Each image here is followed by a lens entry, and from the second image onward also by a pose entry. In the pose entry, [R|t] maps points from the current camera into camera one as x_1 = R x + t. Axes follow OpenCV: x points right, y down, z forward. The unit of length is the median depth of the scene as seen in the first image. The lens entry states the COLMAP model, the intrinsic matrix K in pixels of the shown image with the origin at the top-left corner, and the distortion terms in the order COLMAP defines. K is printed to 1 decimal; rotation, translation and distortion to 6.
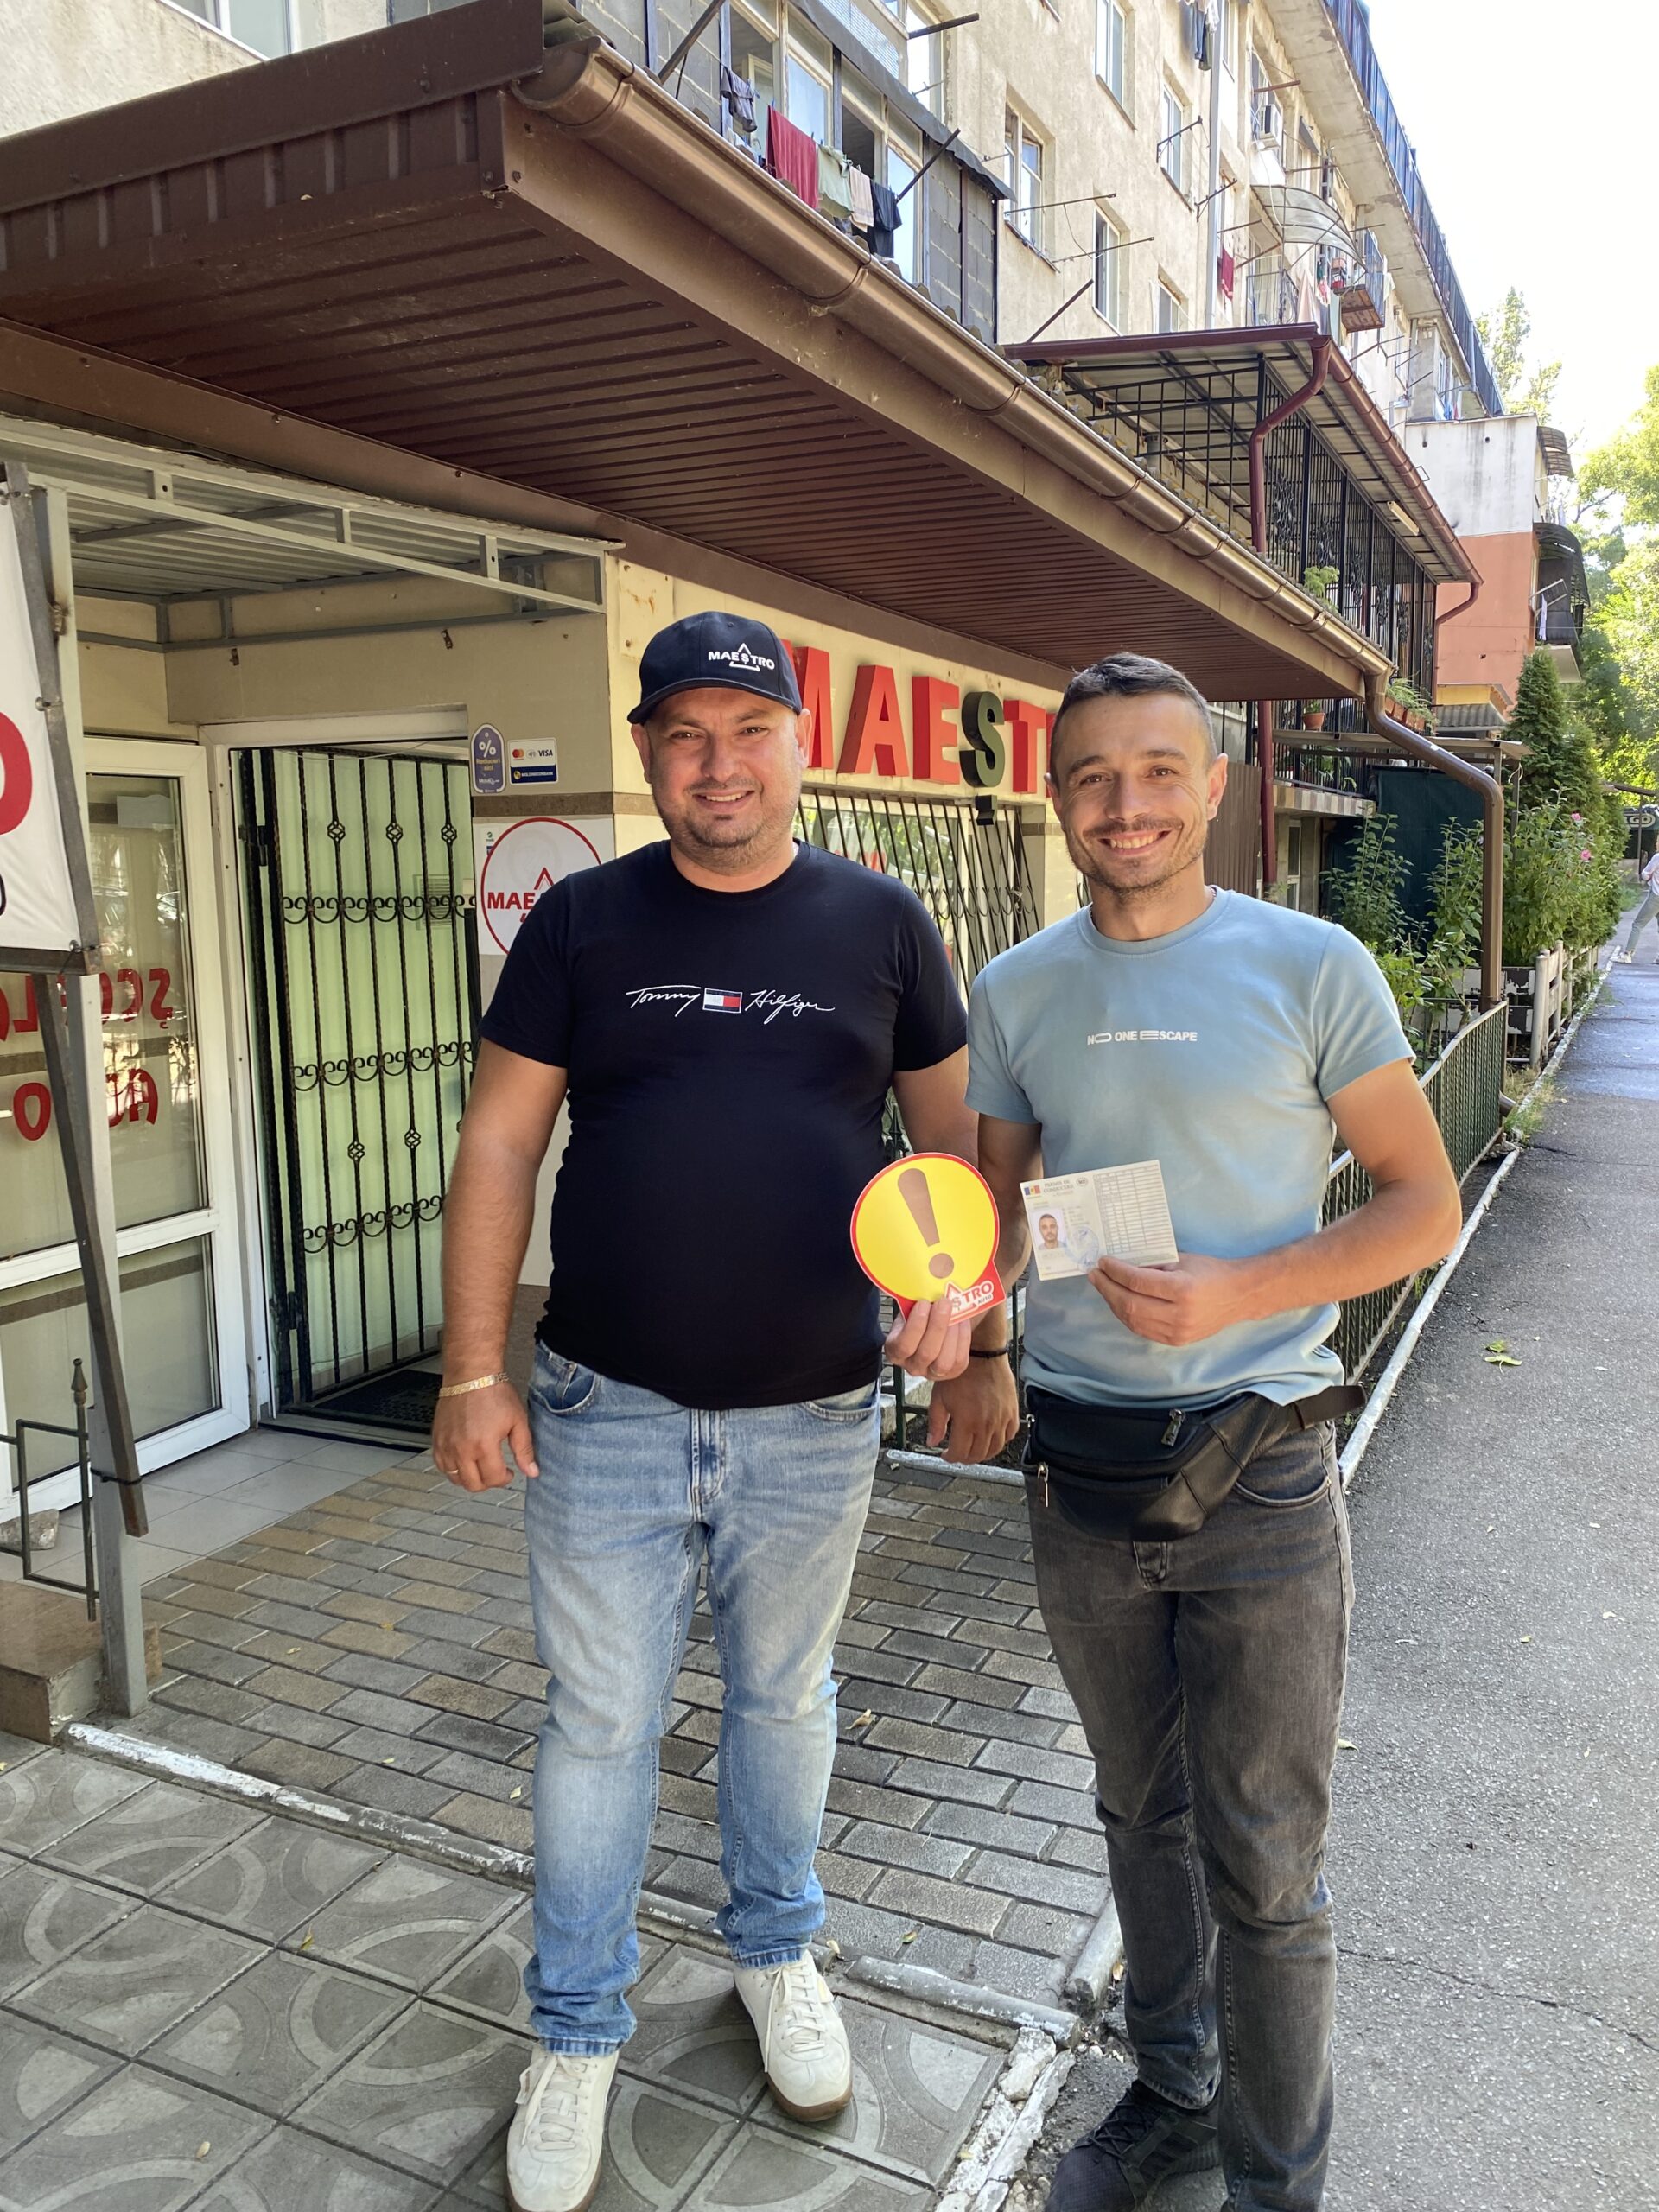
lens RADIAL K [[1687.9, 0, 834.3], [0, 1687.9, 1109.7], [0, 0, 1]] dist [0.025769, -0.025740]
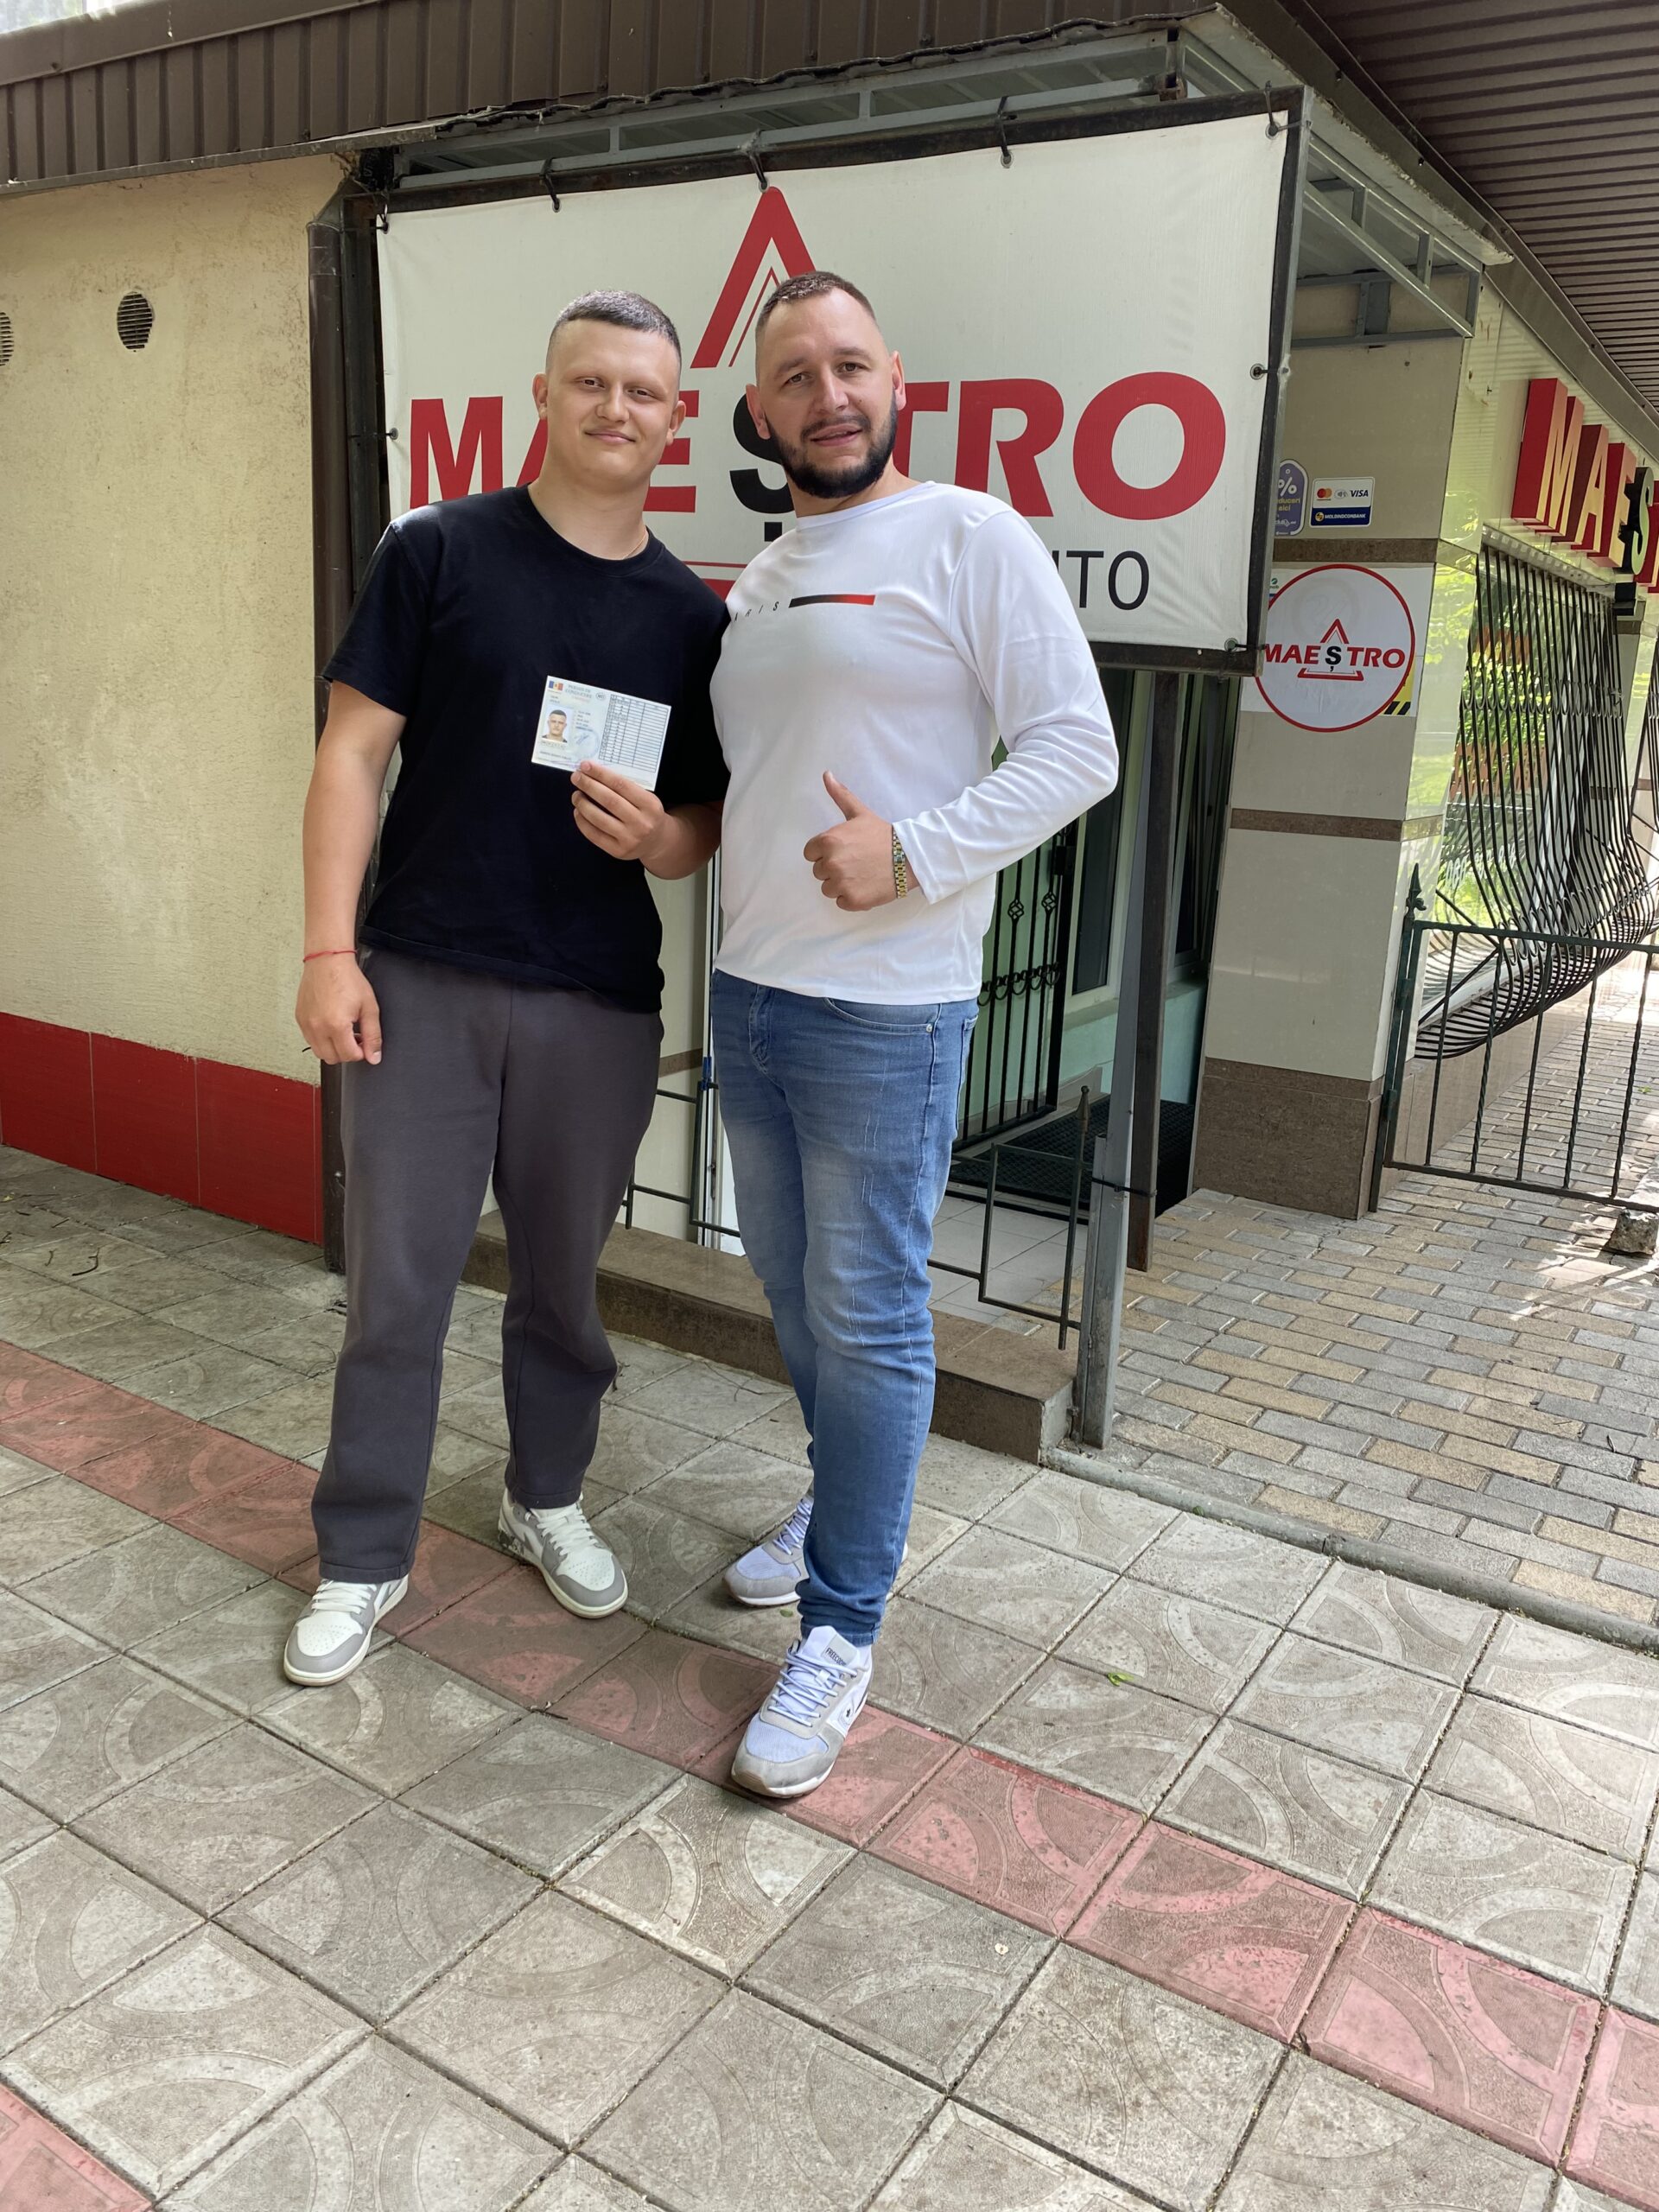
lens RADIAL K [[1687.9, 0, 834.6], [0, 1687.9, 1090.9], [0, 0, 1]] dist [0.025769, -0.025740]
pose [[0.992173, 0.082139, -0.094053, -0.288780], [-0.072836, 0.992477, 0.098406, 0.037670], [0.101428, -0.090785, 0.990692, 0.014297]]
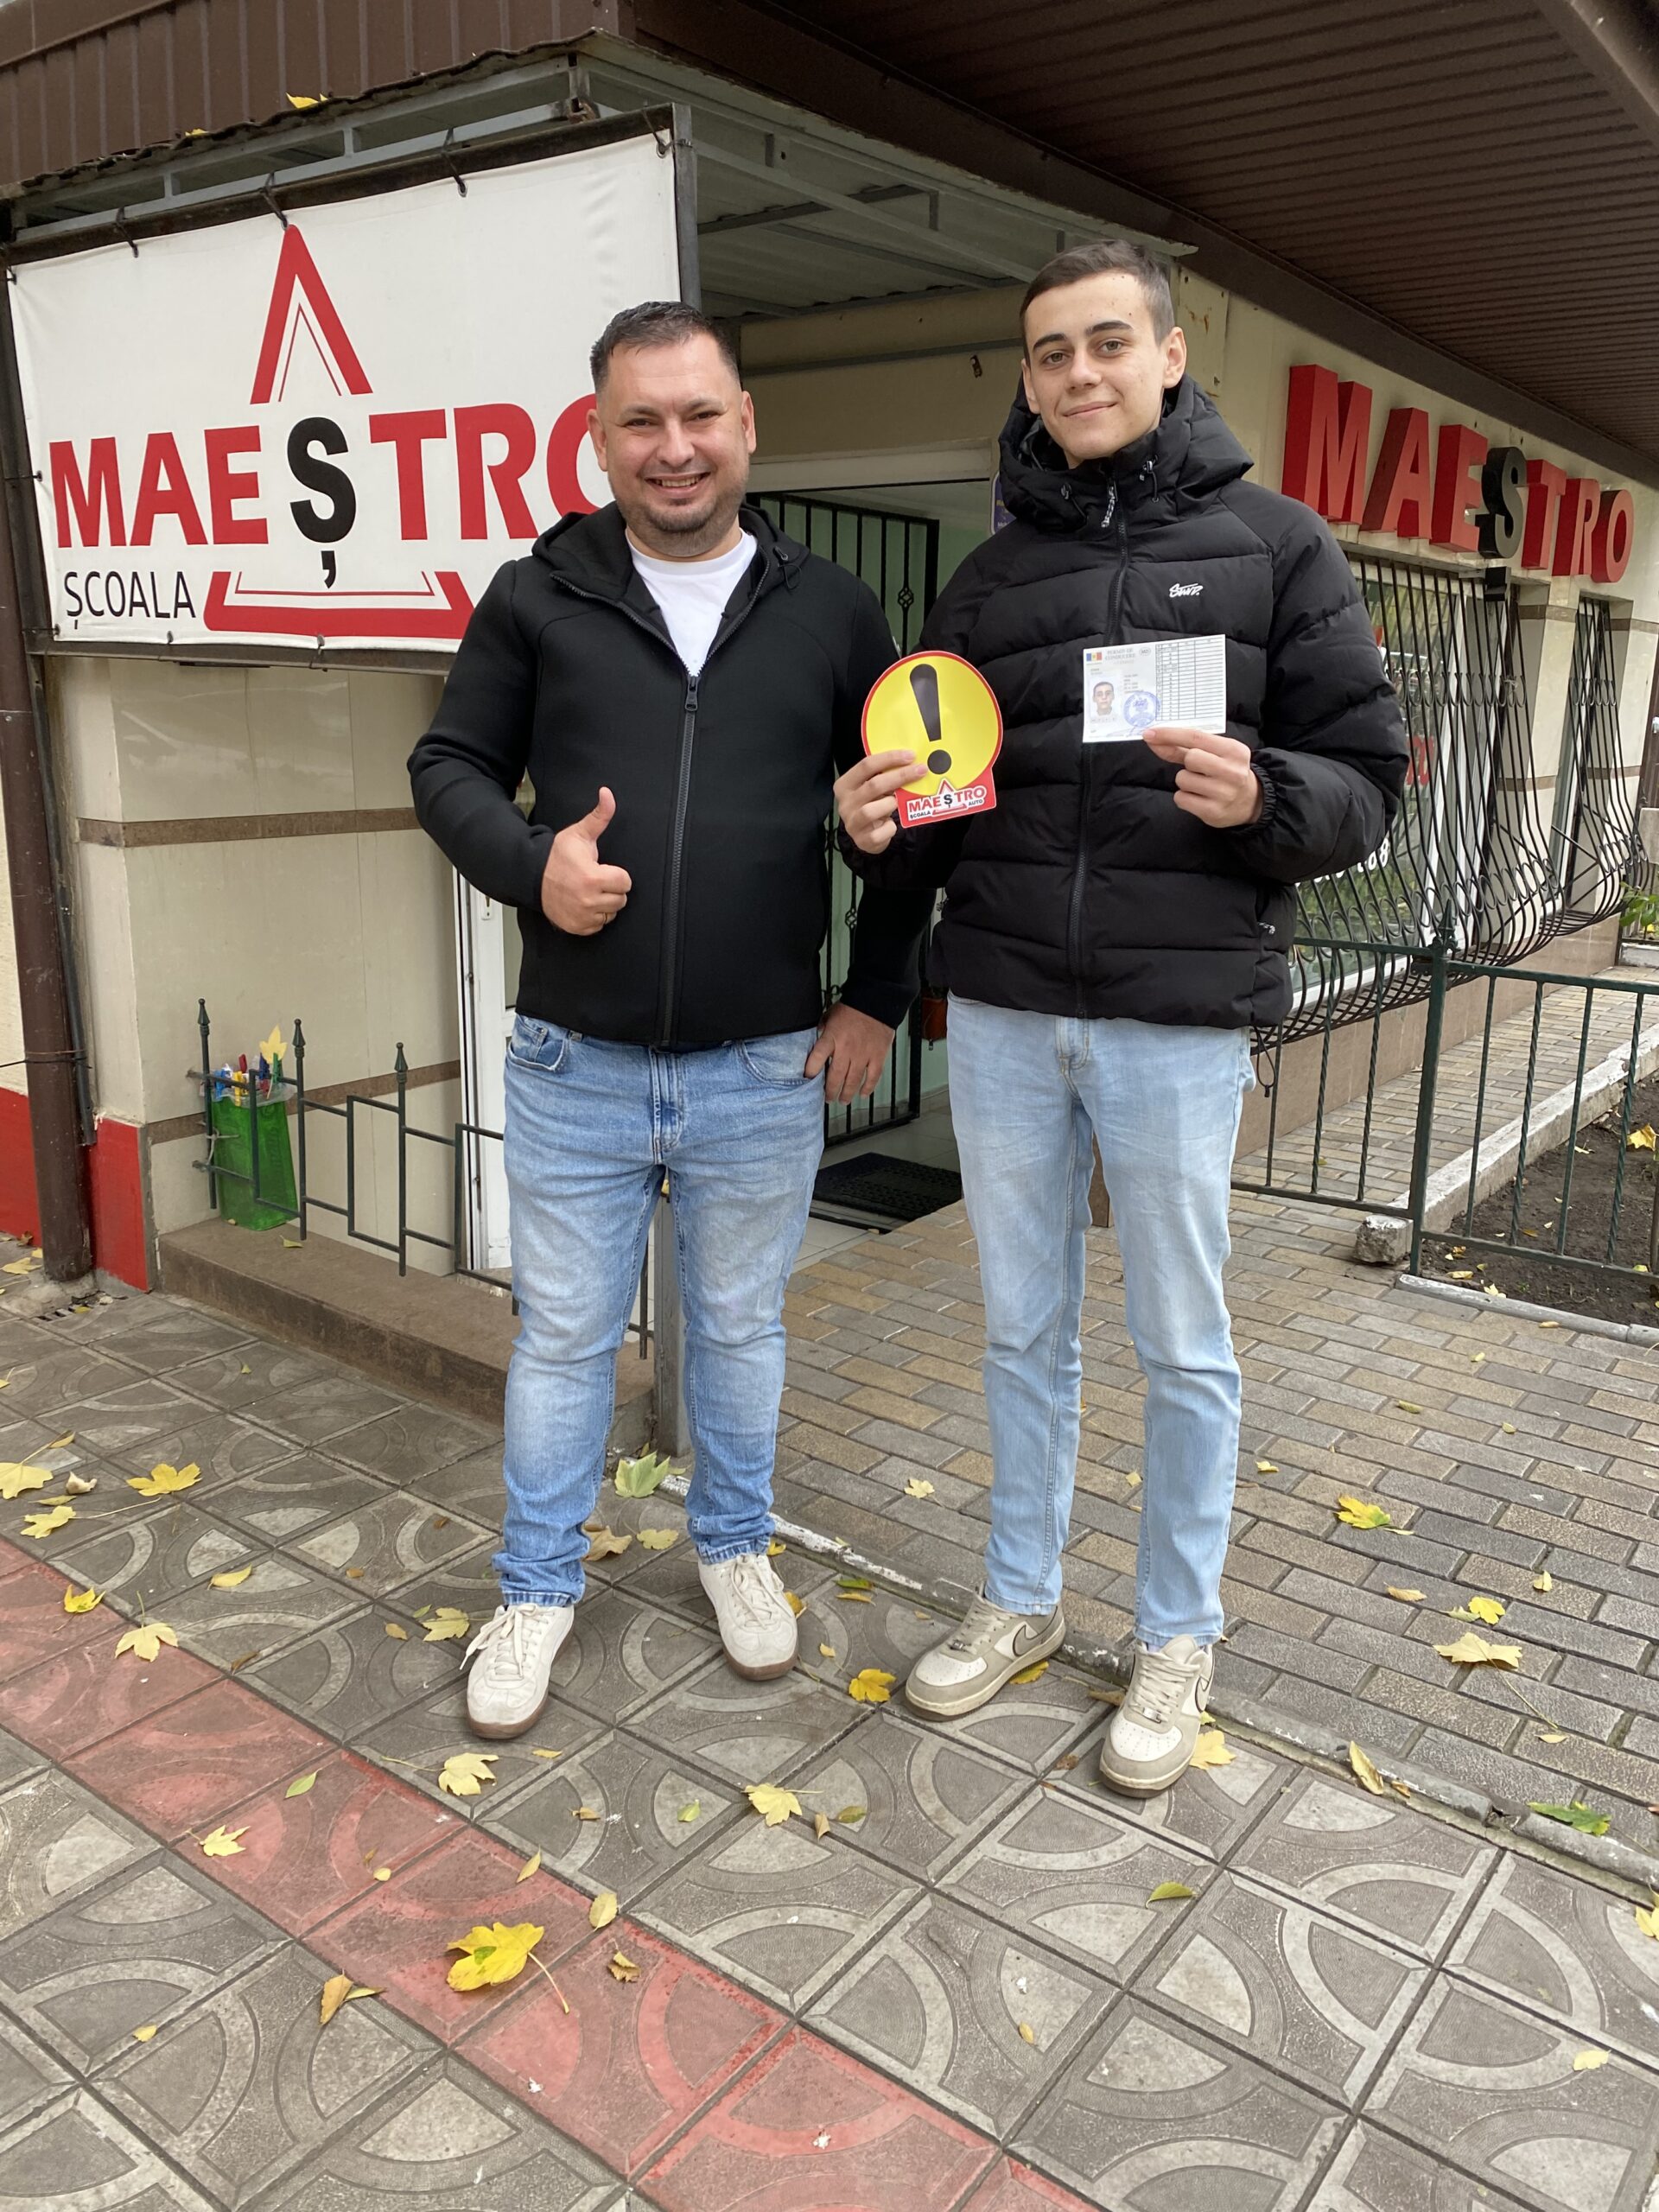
lens RADIAL K [[1687.9, 0, 811.4], [0, 1687.9, 1096.4], [0, 0, 1]] dist [0.025769, -0.025740]
pose [[0.979759, 0.074978, -0.185610, -0.098382], [-0.056110, 0.992898, 0.104907, 0.021985], [0.192157, -0.092369, 0.977007, 0.036743]]
